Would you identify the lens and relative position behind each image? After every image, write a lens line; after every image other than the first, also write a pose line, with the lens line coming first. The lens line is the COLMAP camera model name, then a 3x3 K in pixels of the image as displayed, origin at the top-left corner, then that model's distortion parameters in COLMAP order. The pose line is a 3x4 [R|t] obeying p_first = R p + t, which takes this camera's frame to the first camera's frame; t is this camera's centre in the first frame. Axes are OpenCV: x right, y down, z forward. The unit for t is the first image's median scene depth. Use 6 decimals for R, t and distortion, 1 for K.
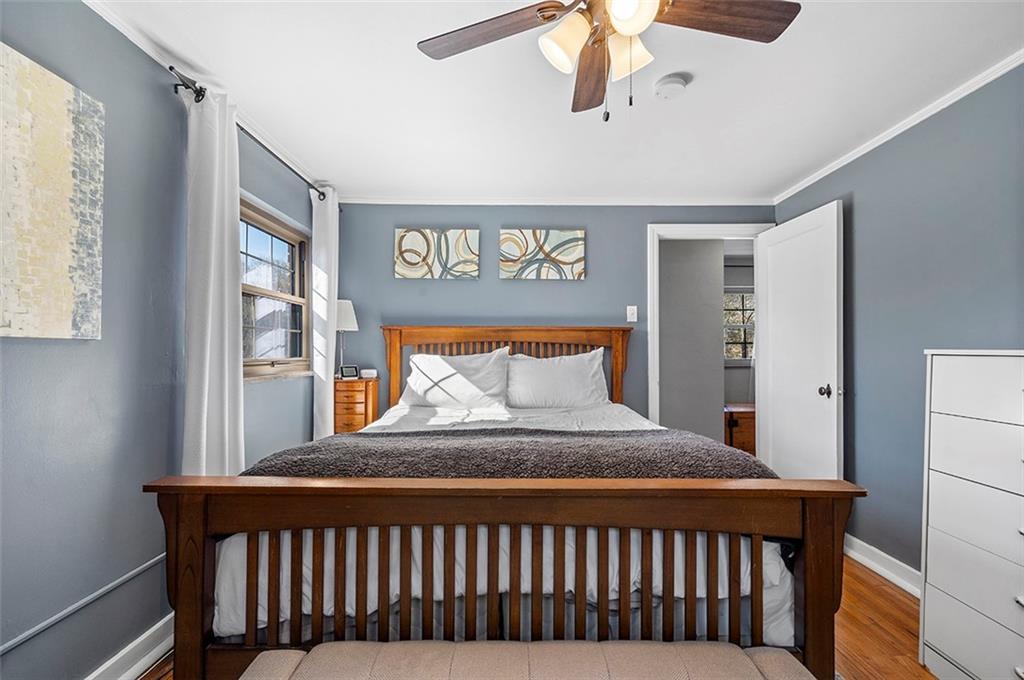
lens RADIAL K [[468.8, 0, 512.0], [0, 468.8, 340.0], [0, 0, 1]] dist [0.001768, 0.000503]
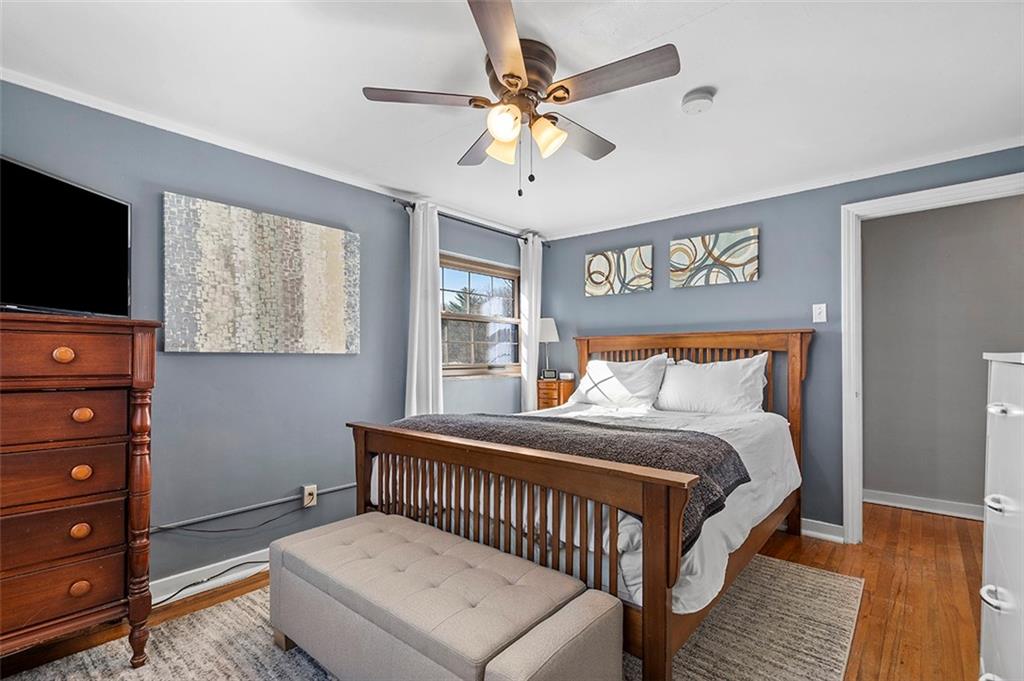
lens RADIAL K [[475.7, 0, 511.9], [0, 475.7, 352.4], [0, 0, 1]] dist [0.013818, 0.000037]
pose [[0.757785, -0.013523, -0.652364, 0.405800], [0.022798, 0.999724, 0.005759, -0.001351], [0.652106, -0.019237, 0.757884, -0.046353]]
